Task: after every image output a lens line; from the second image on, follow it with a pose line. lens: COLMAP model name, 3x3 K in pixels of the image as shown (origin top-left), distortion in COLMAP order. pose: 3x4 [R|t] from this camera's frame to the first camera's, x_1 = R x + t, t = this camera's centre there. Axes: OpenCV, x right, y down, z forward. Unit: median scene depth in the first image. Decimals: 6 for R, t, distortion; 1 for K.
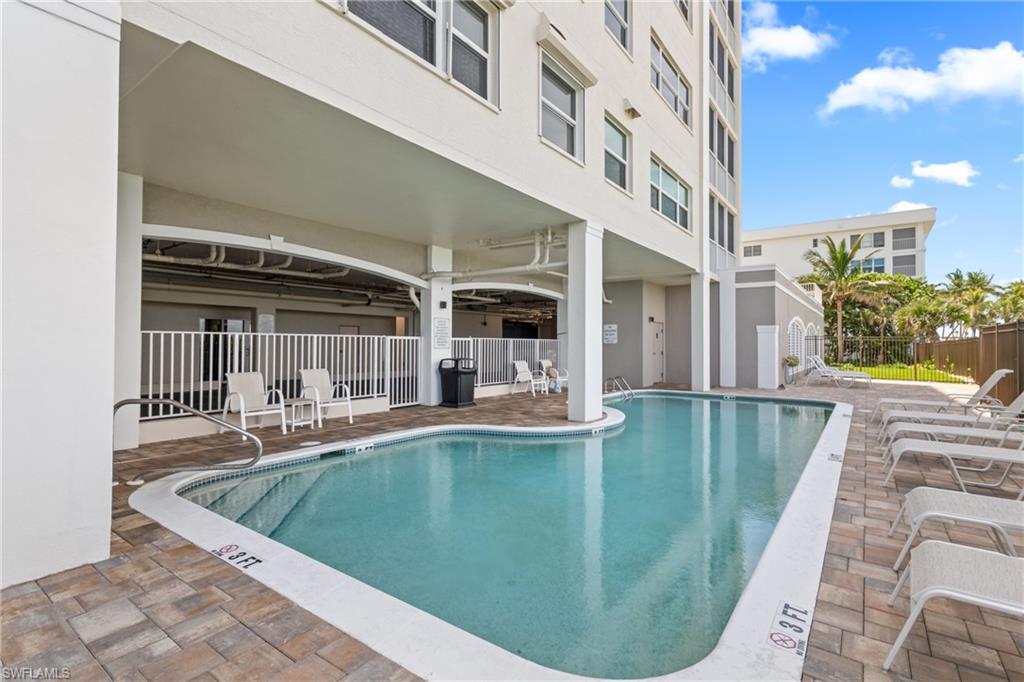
lens RADIAL K [[484.8, 0, 516.4], [0, 484.8, 337.1], [0, 0, 1]] dist [-0.000322, 0.000012]
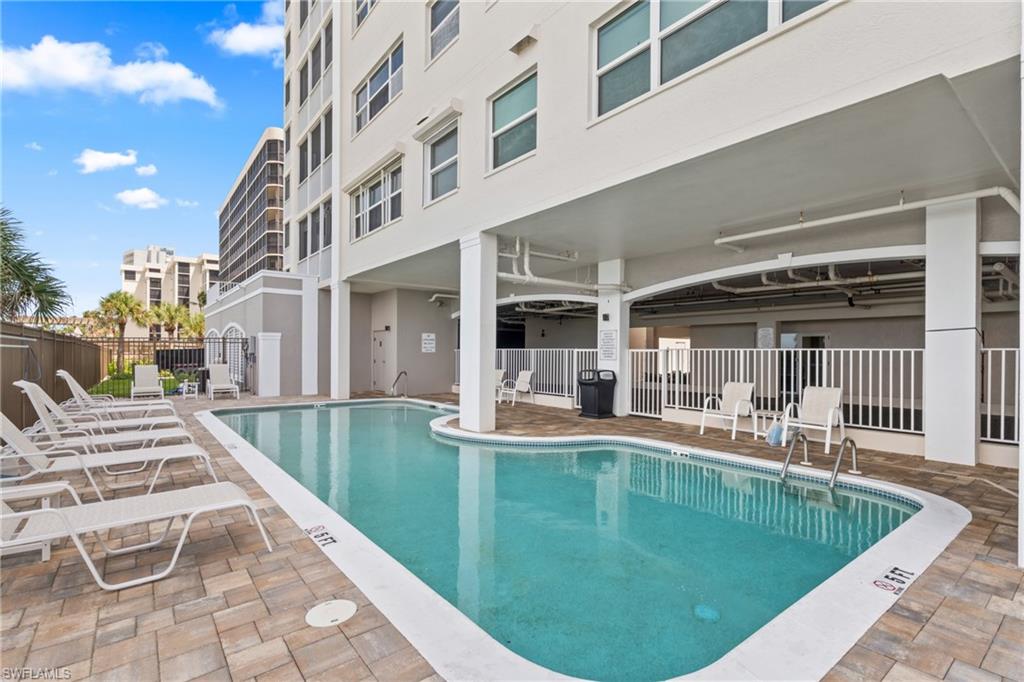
lens RADIAL K [[484.8, 0, 515.7], [0, 484.8, 349.8], [0, 0, 1]] dist [-0.000322, 0.000012]
pose [[-0.272321, -0.018631, -0.962026, 0.825758], [-0.001216, 0.999818, -0.019019, 0.020194], [0.962206, -0.004009, -0.272295, 1.020083]]
